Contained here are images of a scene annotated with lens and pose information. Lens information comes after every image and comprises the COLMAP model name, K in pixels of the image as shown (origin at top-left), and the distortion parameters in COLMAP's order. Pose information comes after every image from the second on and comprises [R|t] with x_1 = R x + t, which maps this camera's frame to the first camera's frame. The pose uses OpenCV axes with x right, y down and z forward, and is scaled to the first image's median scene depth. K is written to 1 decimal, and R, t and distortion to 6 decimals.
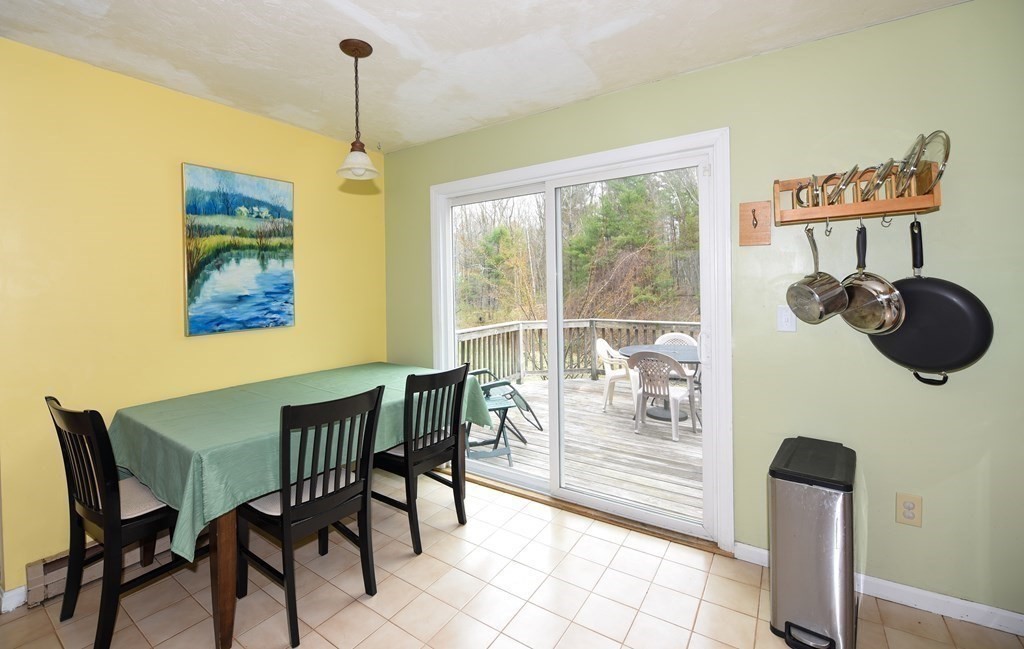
lens RADIAL K [[436.6, 0, 481.9], [0, 436.6, 290.2], [0, 0, 1]] dist [-0.000556, -0.000141]
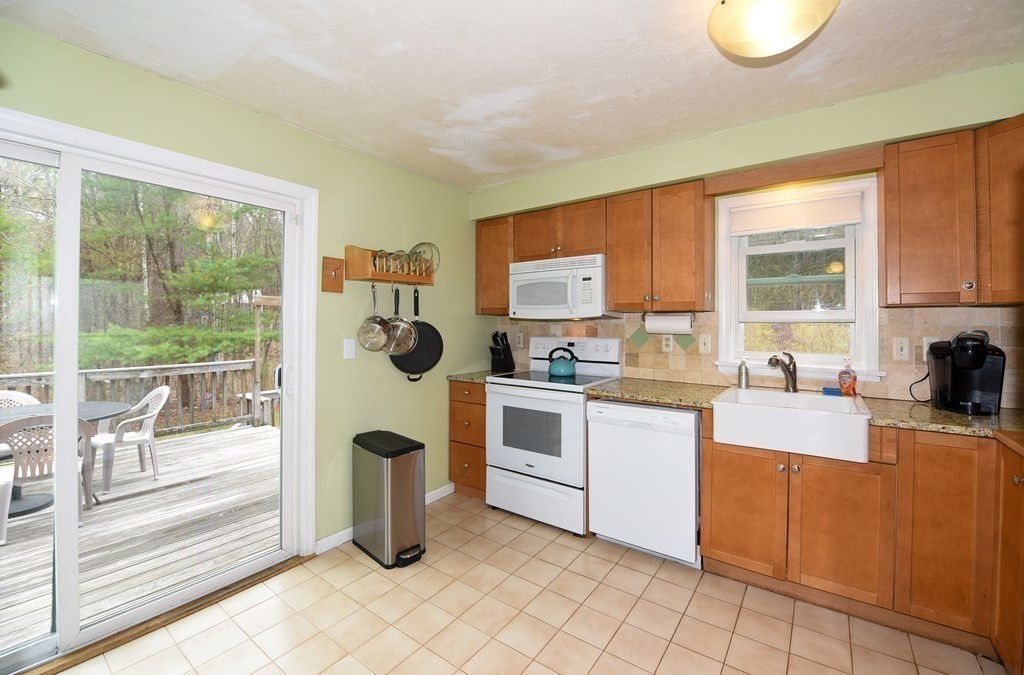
lens RADIAL K [[435.1, 0, 511.0], [0, 435.1, 325.3], [0, 0, 1]] dist [-0.002686, -0.000598]
pose [[0.030322, 0.015149, 0.999425, -0.544357], [0.001390, 0.999884, -0.015198, 0.010909], [-0.999539, 0.001850, 0.030298, 0.409283]]
